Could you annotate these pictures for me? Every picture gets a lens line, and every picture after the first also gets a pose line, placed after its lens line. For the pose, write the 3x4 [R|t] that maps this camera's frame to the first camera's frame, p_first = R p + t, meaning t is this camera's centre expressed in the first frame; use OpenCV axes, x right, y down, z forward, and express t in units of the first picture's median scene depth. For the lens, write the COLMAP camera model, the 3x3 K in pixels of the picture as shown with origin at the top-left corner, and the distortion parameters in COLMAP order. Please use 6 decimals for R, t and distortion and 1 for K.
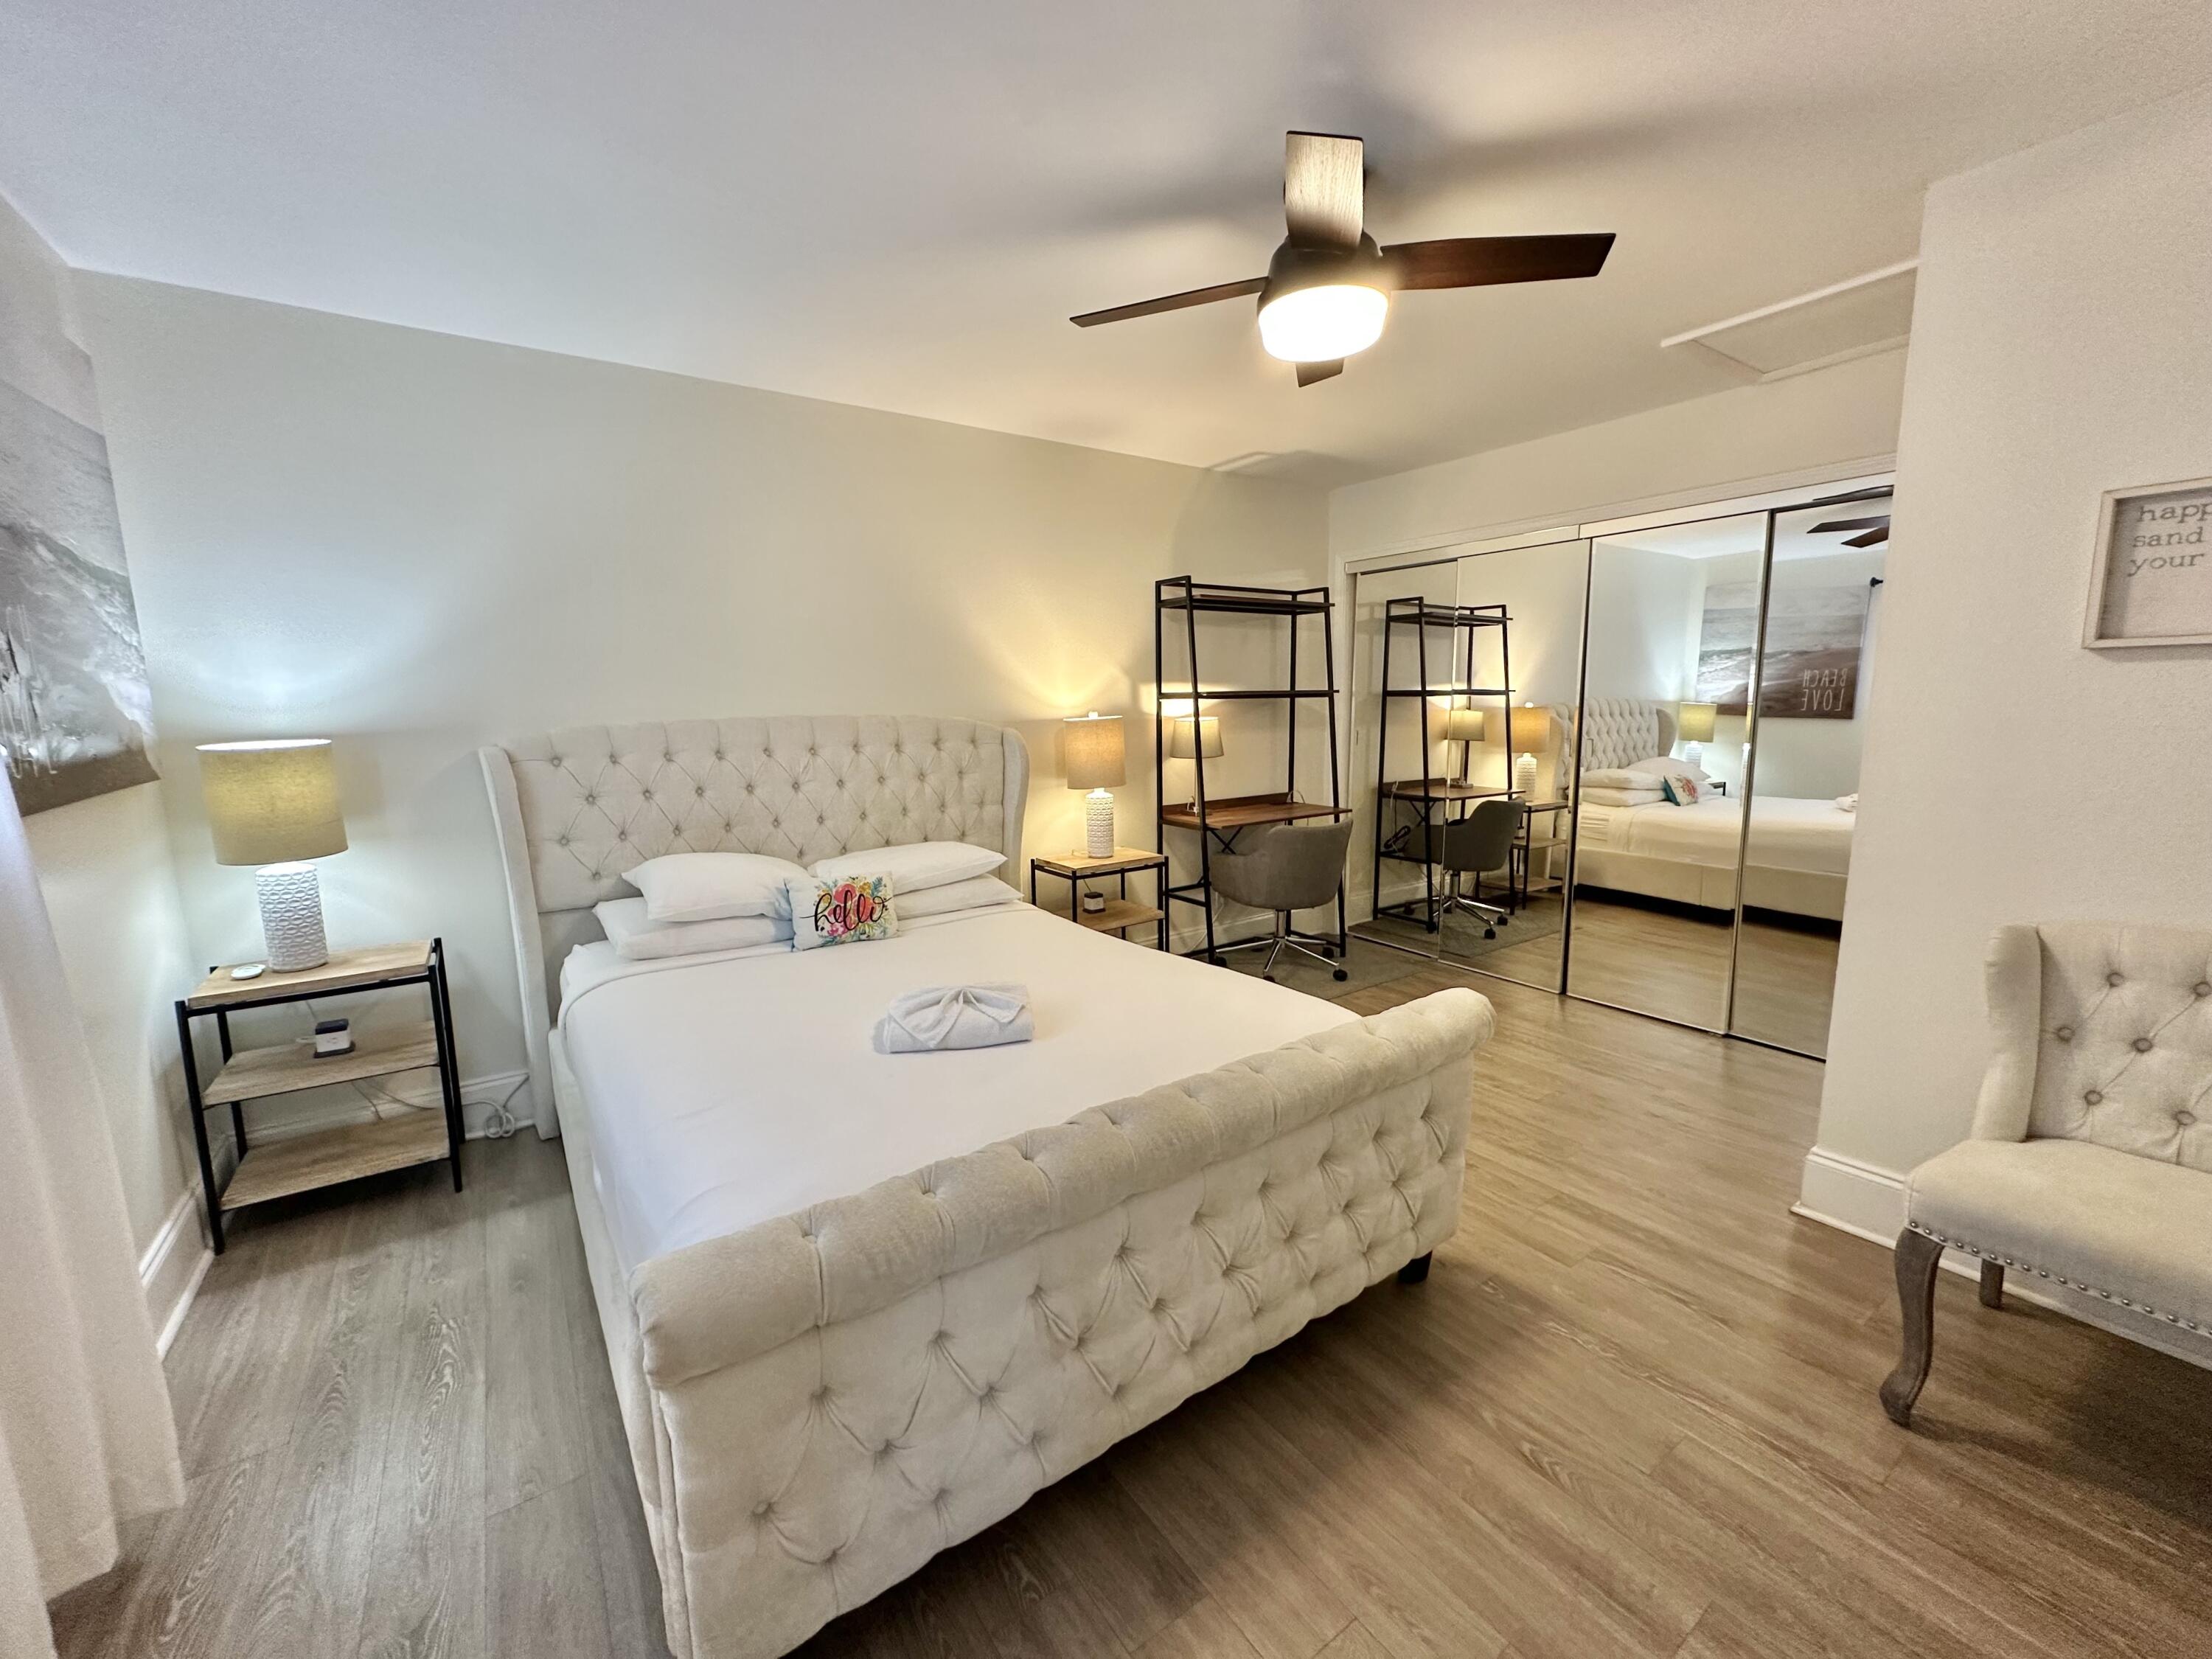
lens RADIAL K [[880.5, 0, 1099.1], [0, 880.5, 825.0], [0, 0, 1]] dist [-0.001253, 0.000624]
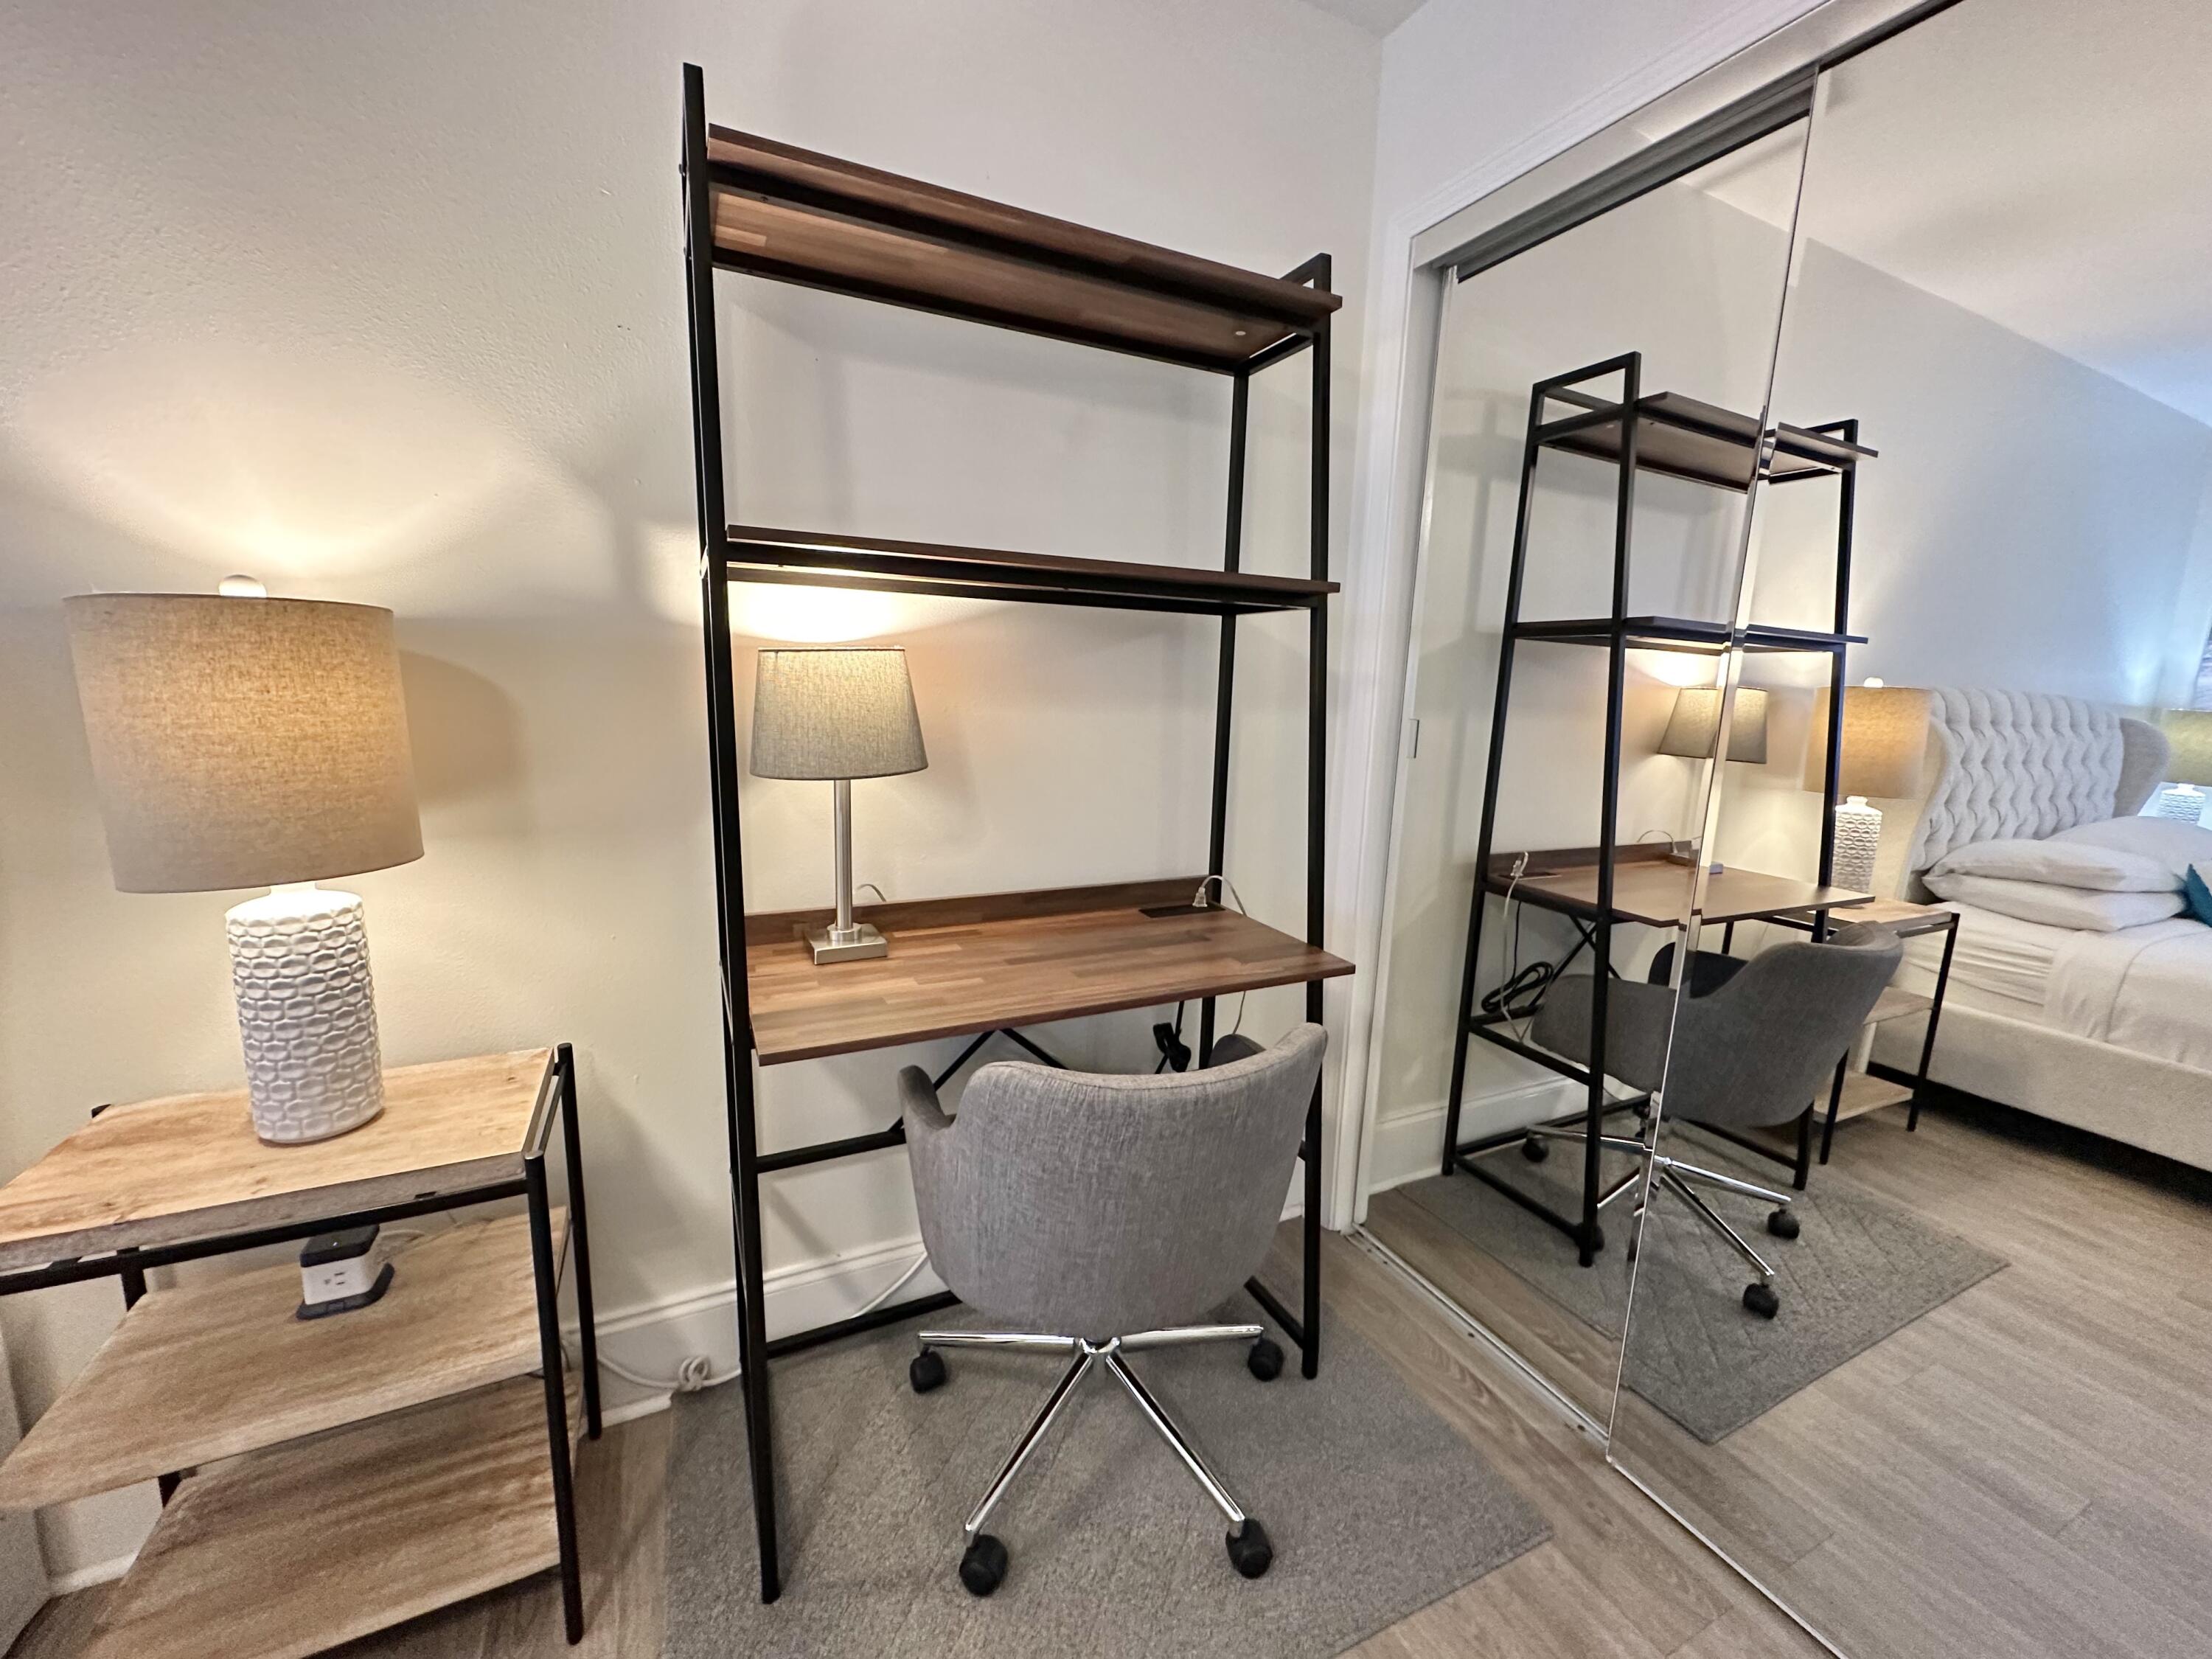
lens RADIAL K [[880.5, 0, 1073.8], [0, 880.5, 840.3], [0, 0, 1]] dist [-0.001253, 0.000624]
pose [[0.984737, 0.064939, -0.161480, 0.250891], [-0.060693, 0.997672, 0.031098, -0.069127], [0.163124, -0.020822, 0.986386, 0.717586]]
